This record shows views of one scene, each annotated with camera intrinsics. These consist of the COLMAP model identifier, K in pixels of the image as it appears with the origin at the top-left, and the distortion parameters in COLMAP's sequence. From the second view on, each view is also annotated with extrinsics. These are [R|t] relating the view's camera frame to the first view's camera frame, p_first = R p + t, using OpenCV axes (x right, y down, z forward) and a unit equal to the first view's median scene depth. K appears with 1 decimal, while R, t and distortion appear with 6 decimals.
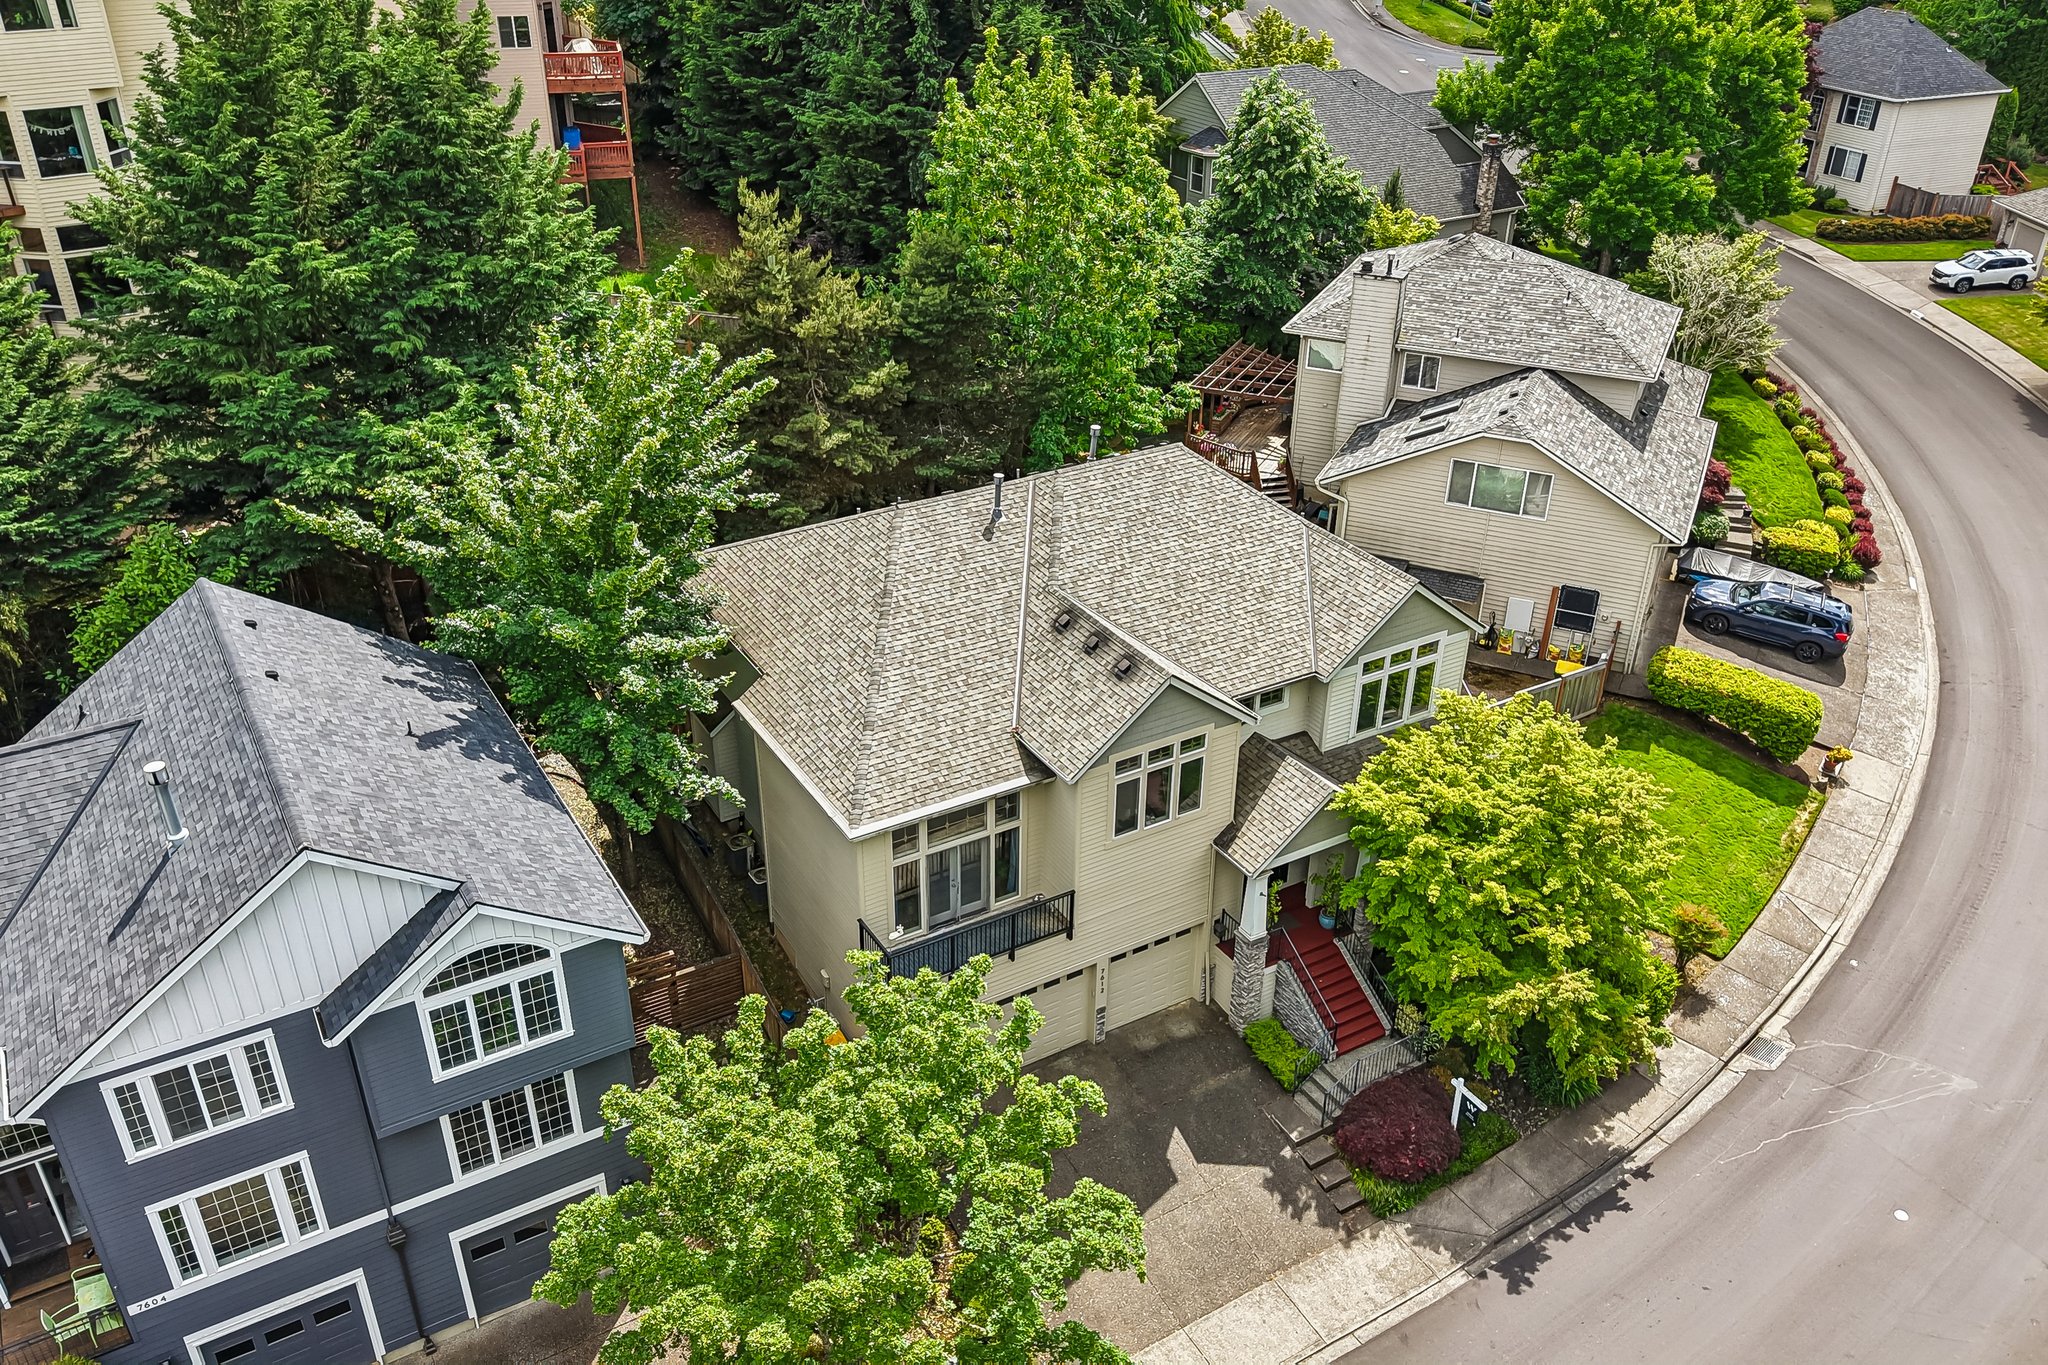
lens RADIAL K [[1622.6, 0, 1024.0], [0, 1622.6, 682.5], [0, 0, 1]] dist [0.092473, -0.227597]
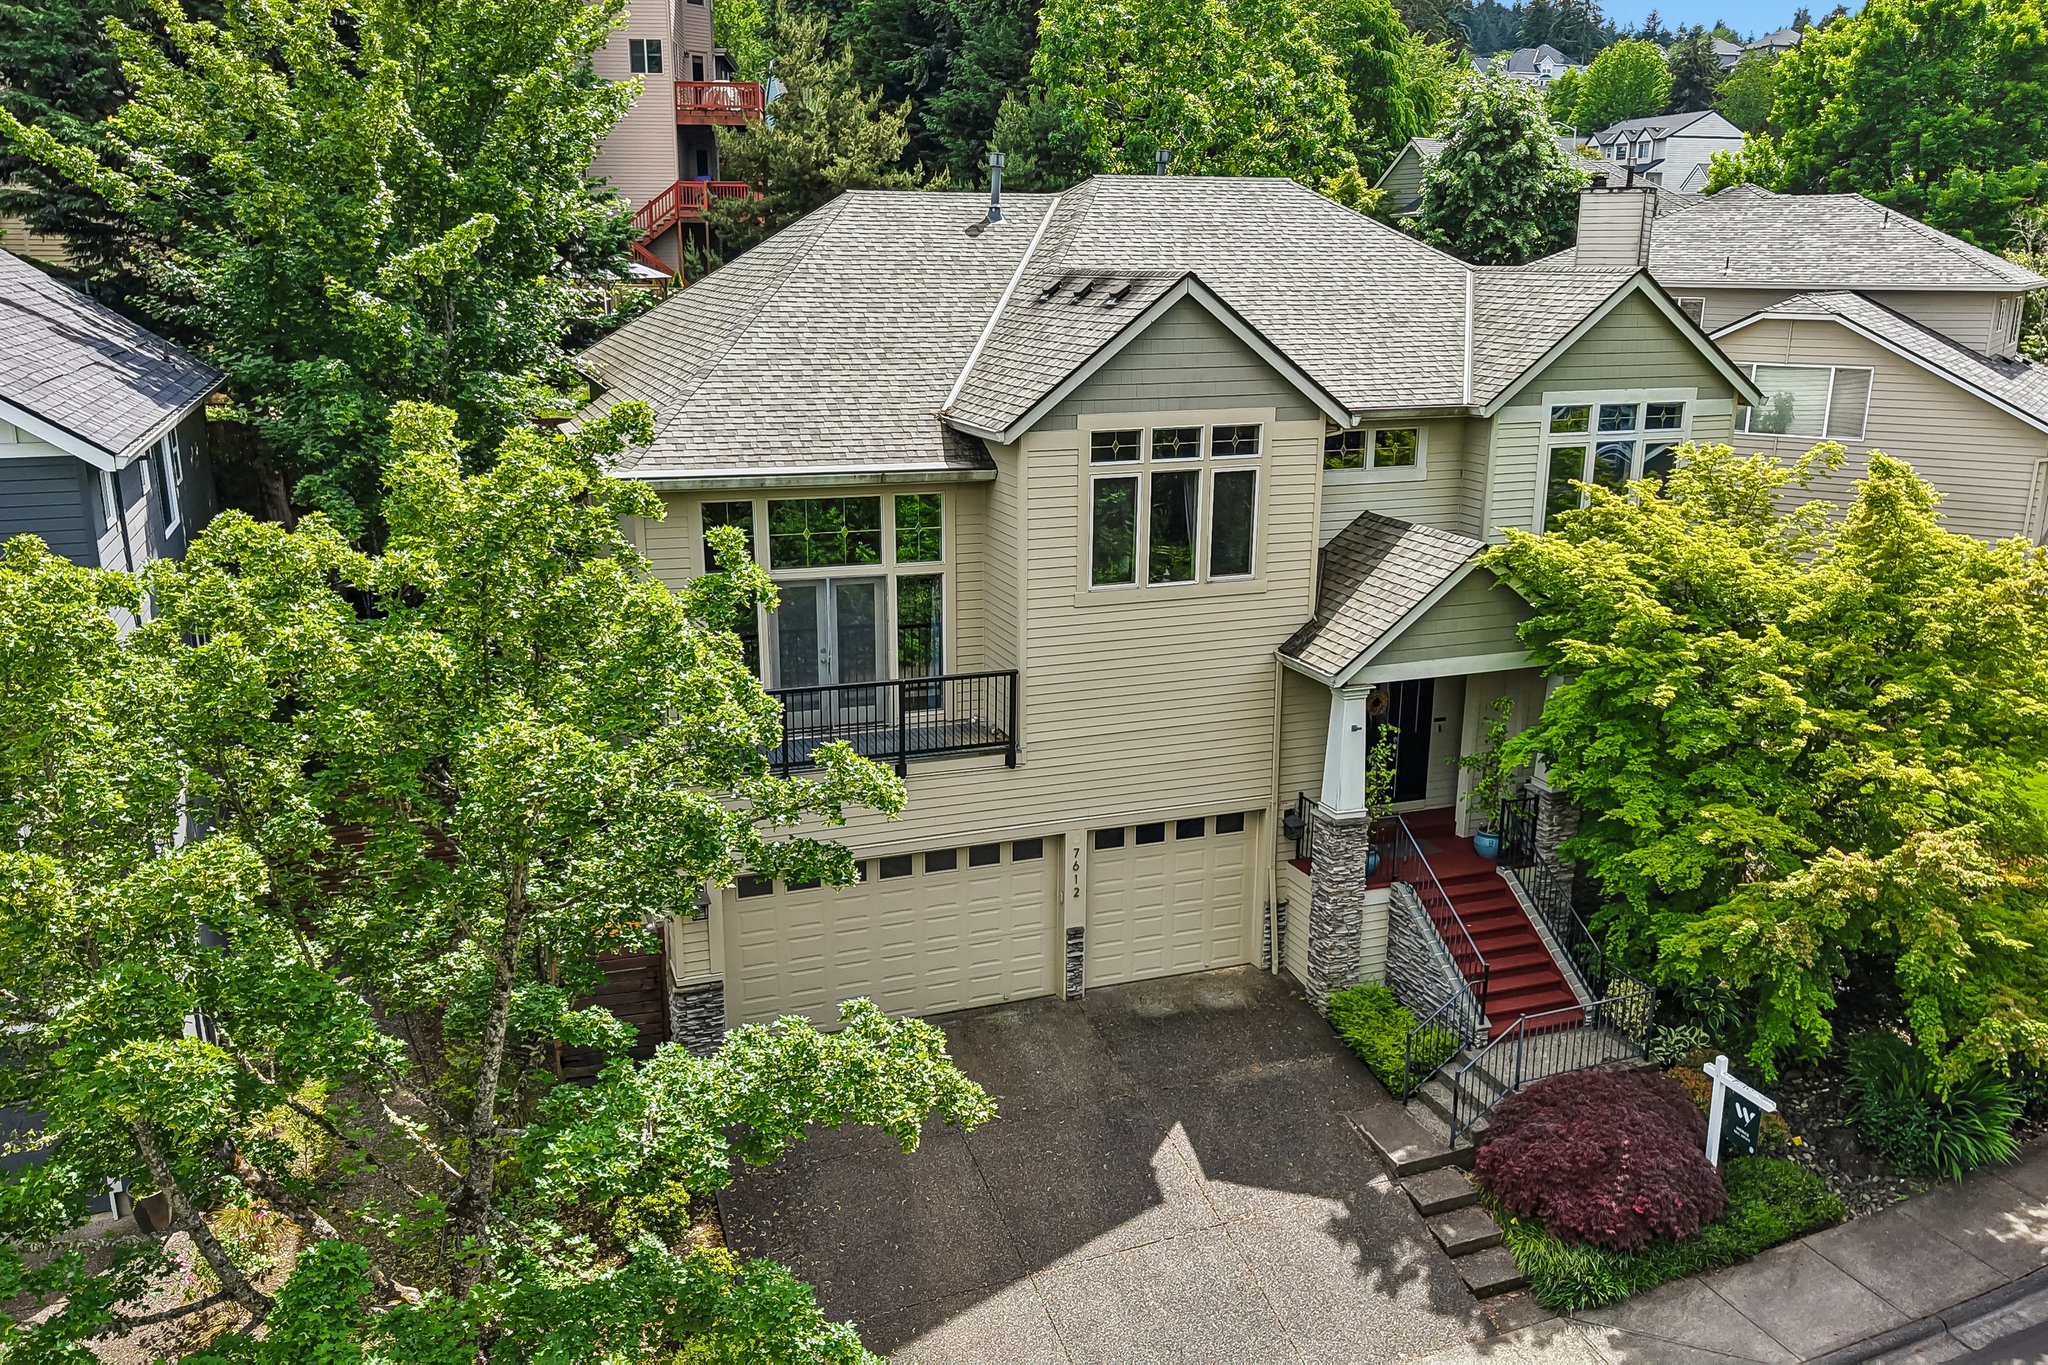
lens RADIAL K [[1632.6, 0, 1024.0], [0, 1632.6, 682.5], [0, 0, 1]] dist [0.001027, 0.005936]
pose [[0.983815, 0.042051, -0.174186, 0.127821], [-0.084465, 0.966133, -0.243828, 0.259679], [0.158033, 0.254594, 0.954048, 0.419319]]
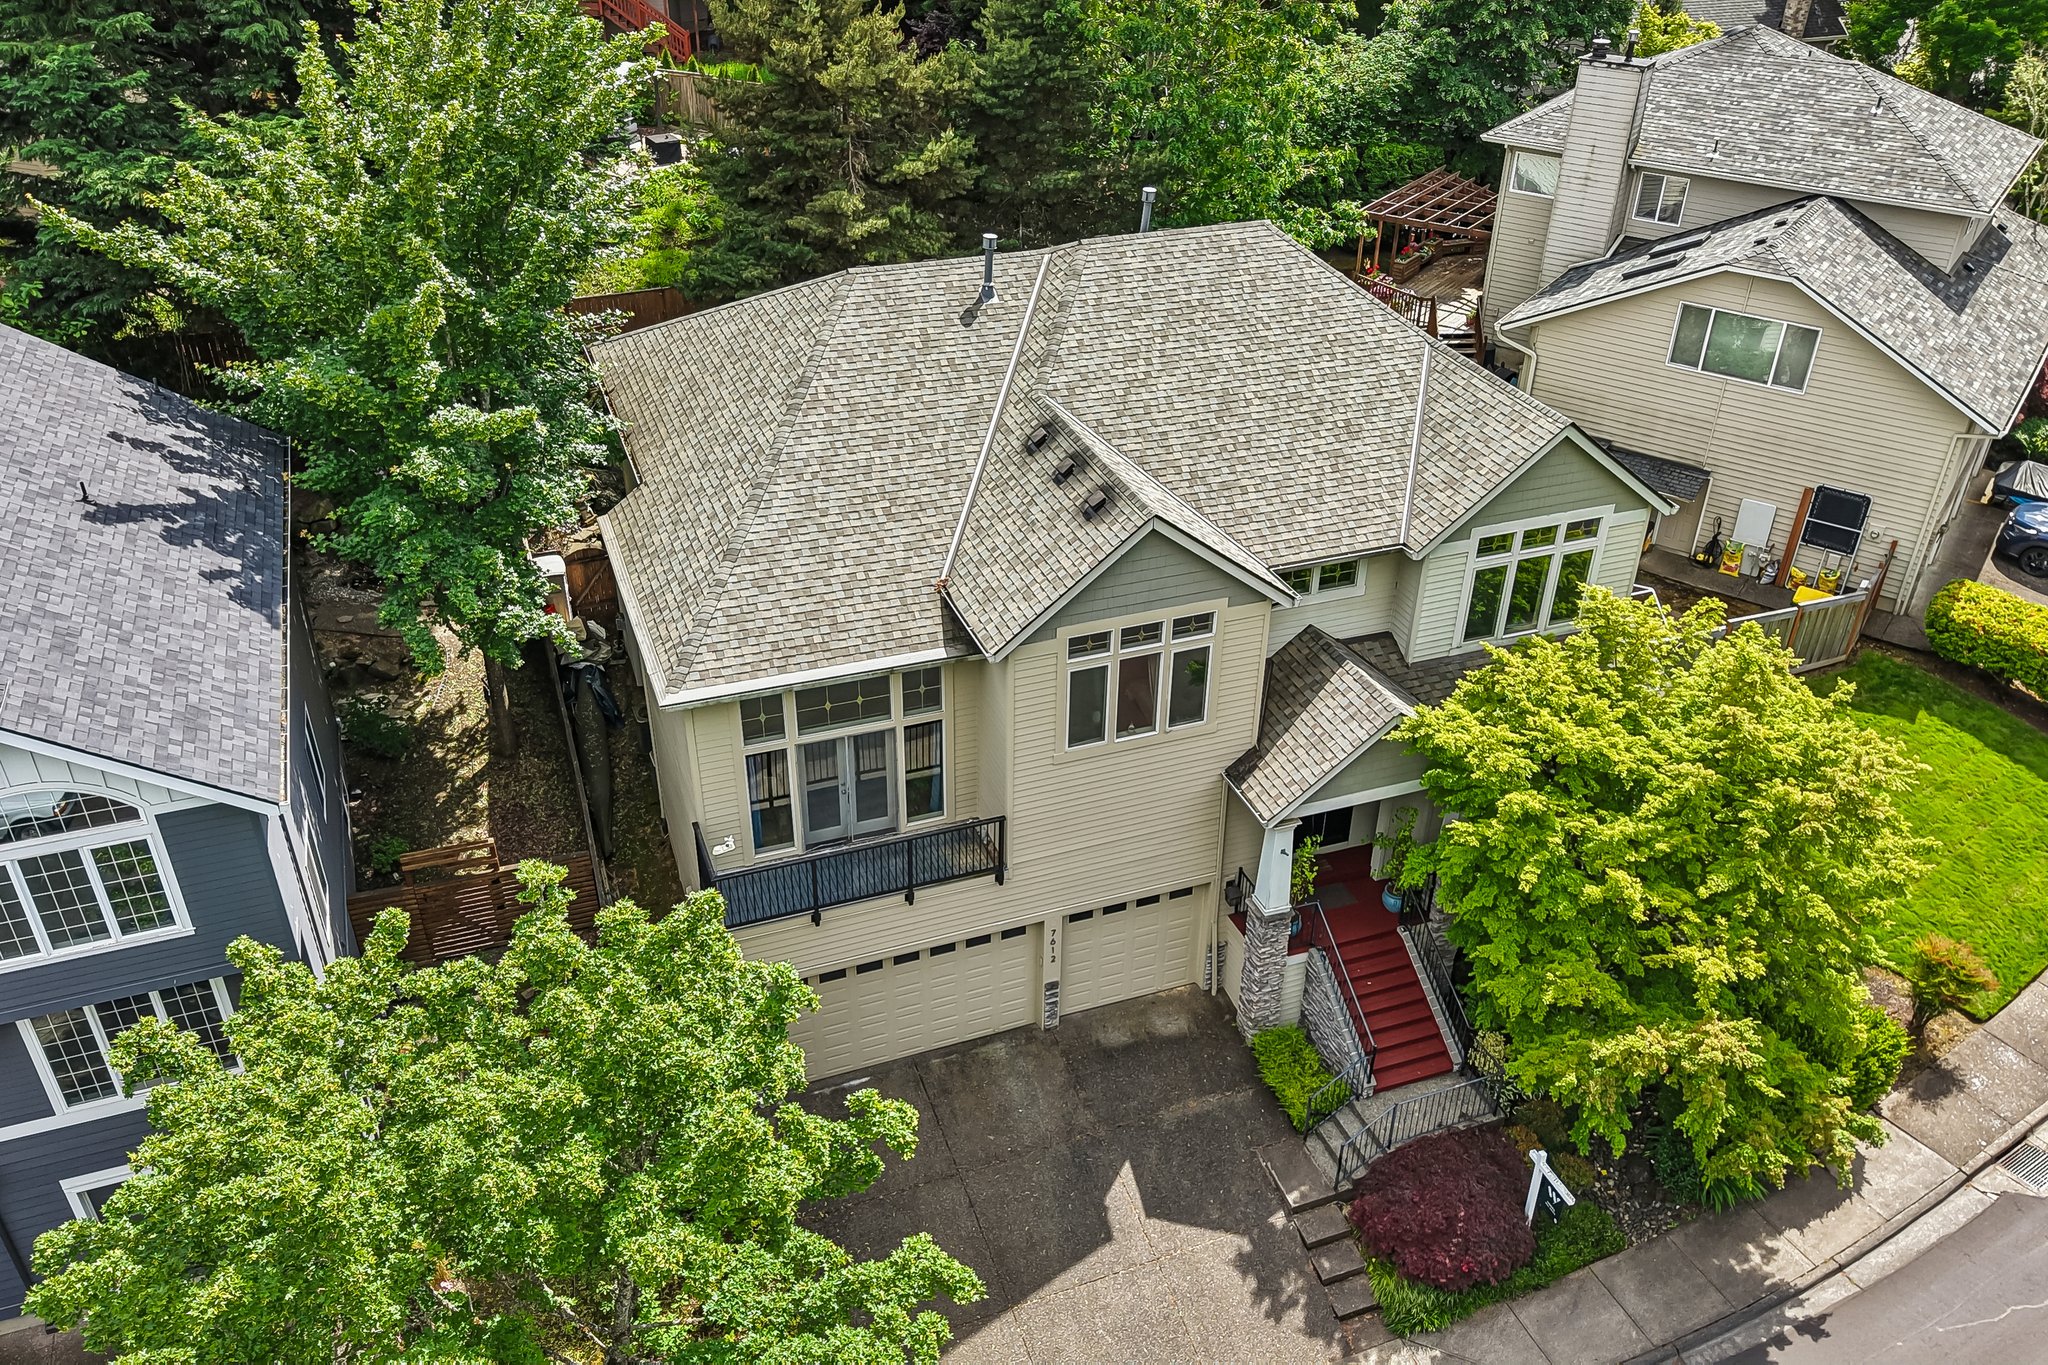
lens RADIAL K [[1637.0, 0, 1024.0], [0, 1637.0, 682.5], [0, 0, 1]] dist [0.010585, 0.006926]
pose [[0.983444, 0.097191, -0.152943, 0.133954], [-0.090549, 0.994645, 0.049821, 0.032230], [0.156966, -0.035147, 0.986978, 0.286755]]
